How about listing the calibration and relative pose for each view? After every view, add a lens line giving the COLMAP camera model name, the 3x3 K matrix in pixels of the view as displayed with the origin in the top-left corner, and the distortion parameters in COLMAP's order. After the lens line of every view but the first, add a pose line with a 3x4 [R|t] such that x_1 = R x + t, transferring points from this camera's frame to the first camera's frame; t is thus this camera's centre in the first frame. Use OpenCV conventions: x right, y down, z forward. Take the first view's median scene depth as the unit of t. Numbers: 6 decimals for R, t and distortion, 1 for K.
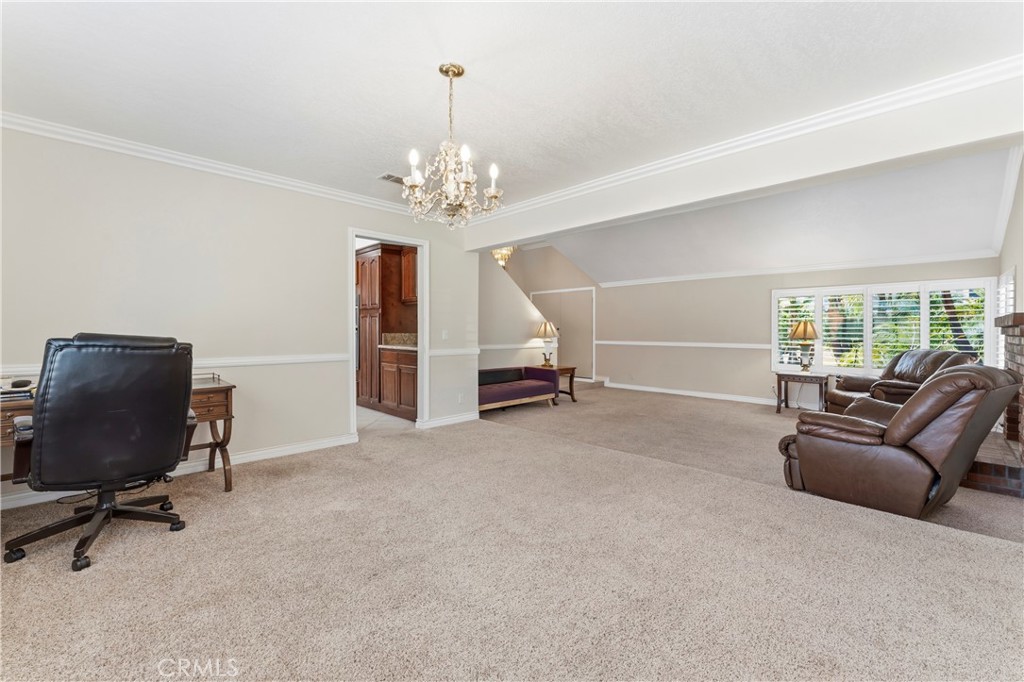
lens RADIAL K [[408.8, 0, 508.3], [0, 408.8, 331.8], [0, 0, 1]] dist [-0.001051, -0.000031]
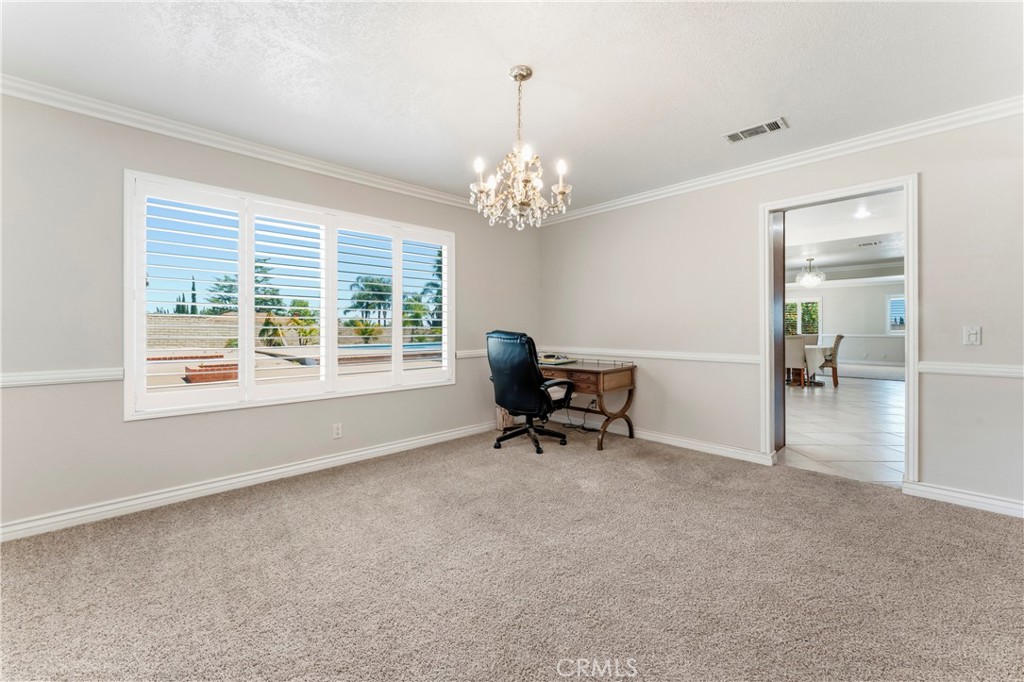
lens RADIAL K [[408.8, 0, 508.3], [0, 408.8, 331.8], [0, 0, 1]] dist [-0.001051, -0.000031]
pose [[0.008116, 0.005226, -0.999953, 0.578205], [-0.004940, 0.999974, 0.005186, 0.004105], [0.999955, 0.004898, 0.008142, 0.643214]]
